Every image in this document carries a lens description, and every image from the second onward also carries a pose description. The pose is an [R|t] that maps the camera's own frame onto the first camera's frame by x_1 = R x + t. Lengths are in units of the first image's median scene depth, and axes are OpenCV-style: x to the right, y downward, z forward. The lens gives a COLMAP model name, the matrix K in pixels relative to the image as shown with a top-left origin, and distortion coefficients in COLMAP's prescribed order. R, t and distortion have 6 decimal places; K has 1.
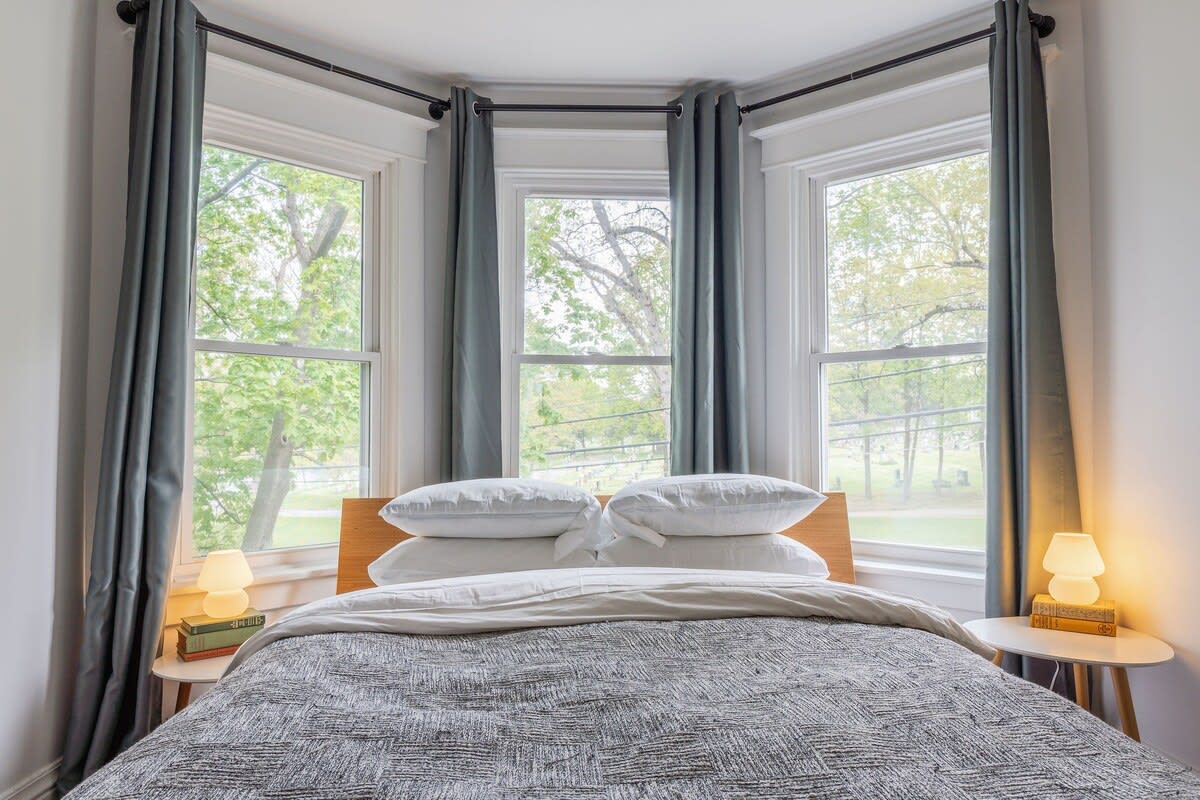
lens RADIAL K [[833.7, 0, 596.7], [0, 833.7, 397.6], [0, 0, 1]] dist [-0.002223, -0.005306]
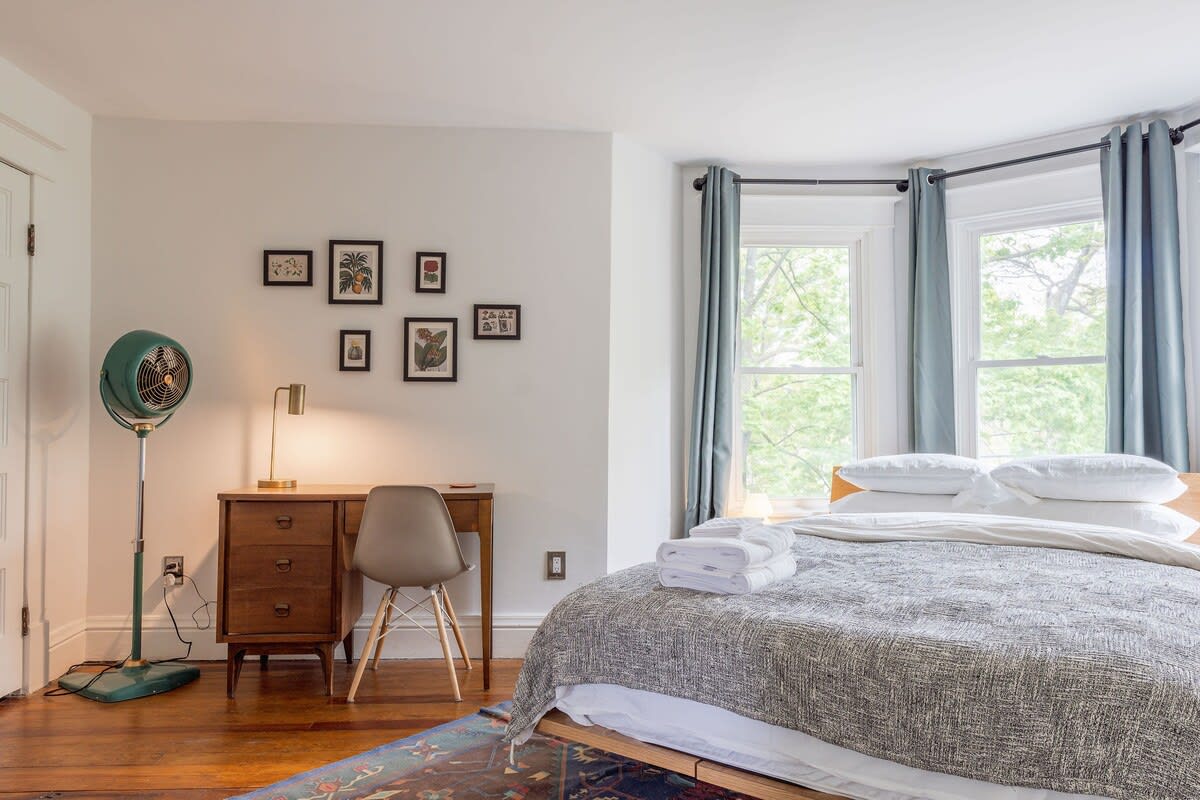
lens RADIAL K [[833.7, 0, 596.7], [0, 833.7, 397.6], [0, 0, 1]] dist [-0.002223, -0.005306]
pose [[0.746571, -0.025571, -0.664815, 0.447859], [0.032712, 0.999463, -0.001708, -0.017415], [0.664502, -0.020472, 0.747006, -0.481364]]
